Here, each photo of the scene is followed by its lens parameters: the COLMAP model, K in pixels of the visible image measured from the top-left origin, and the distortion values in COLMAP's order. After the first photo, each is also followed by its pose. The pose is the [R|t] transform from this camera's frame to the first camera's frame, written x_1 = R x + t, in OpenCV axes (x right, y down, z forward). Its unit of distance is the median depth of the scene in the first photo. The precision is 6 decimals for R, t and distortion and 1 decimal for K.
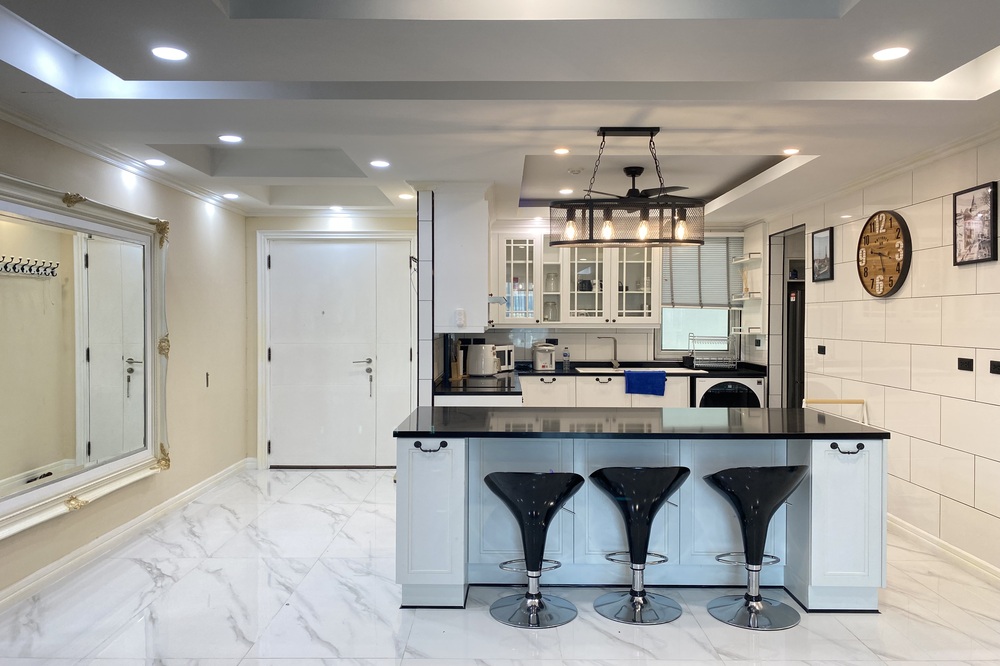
lens RADIAL K [[780.8, 0, 500.0], [0, 780.8, 333.0], [0, 0, 1]] dist [0.057078, -0.007292]
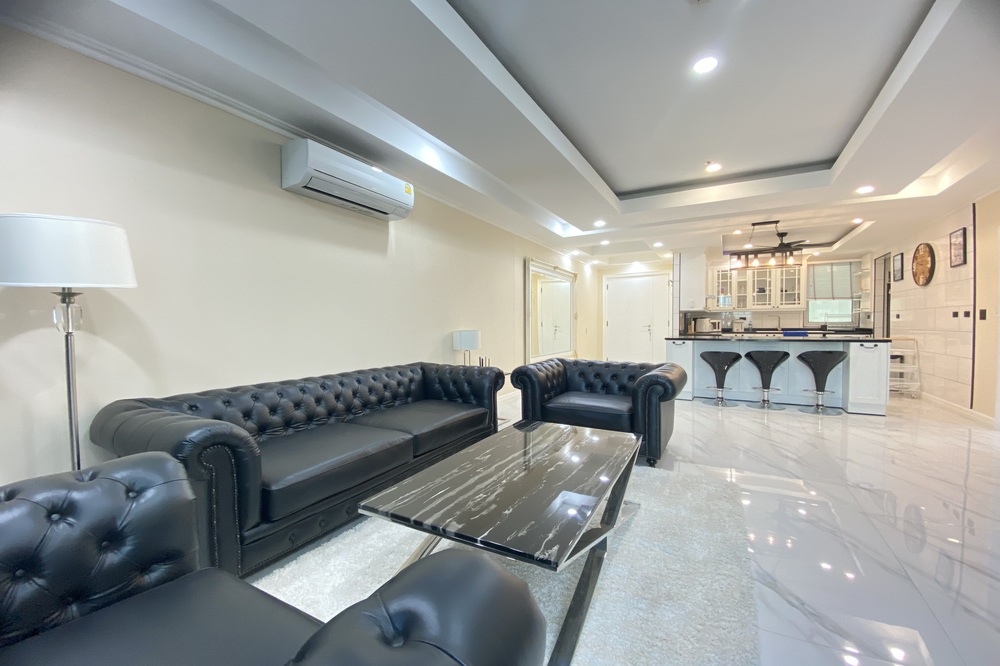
lens RADIAL K [[416.4, 0, 478.2], [0, 416.4, 336.2], [0, 0, 1]] dist [-0.001296, -0.012461]
pose [[0.860157, 0.005660, -0.509998, 0.027282], [-0.000728, 0.999951, 0.009869, 0.051087], [0.510029, -0.008118, 0.860119, -0.333434]]
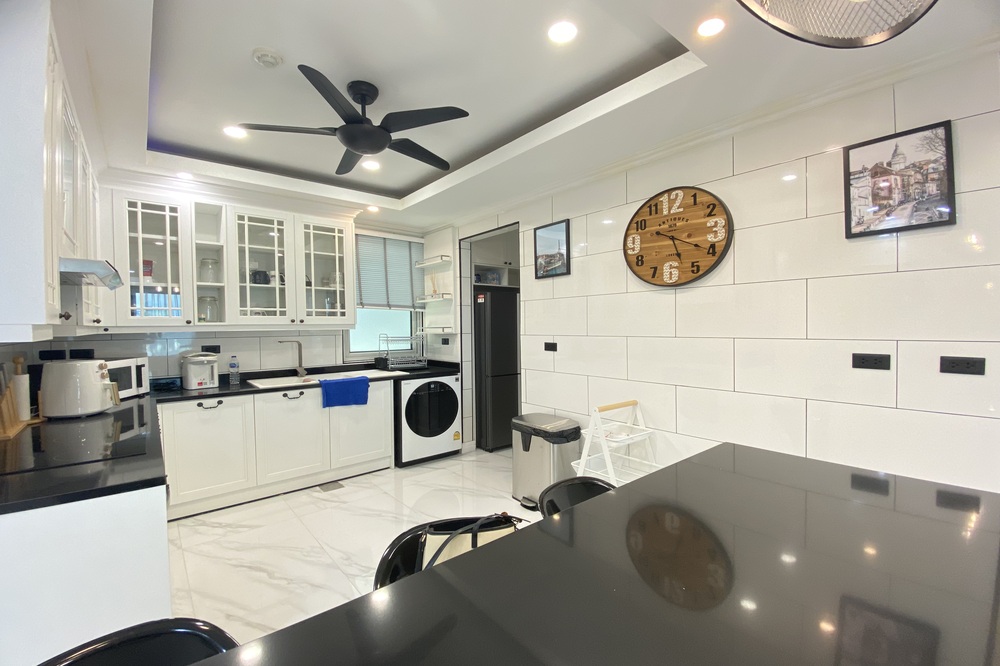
lens RADIAL K [[407.8, 0, 494.3], [0, 407.8, 336.4], [0, 0, 1]] dist [0.015446, -0.022662]
pose [[0.764705, -0.027246, 0.643805, 0.021709], [0.024378, 0.999614, 0.013347, -0.000140], [-0.643920, 0.005488, 0.765073, 0.545629]]
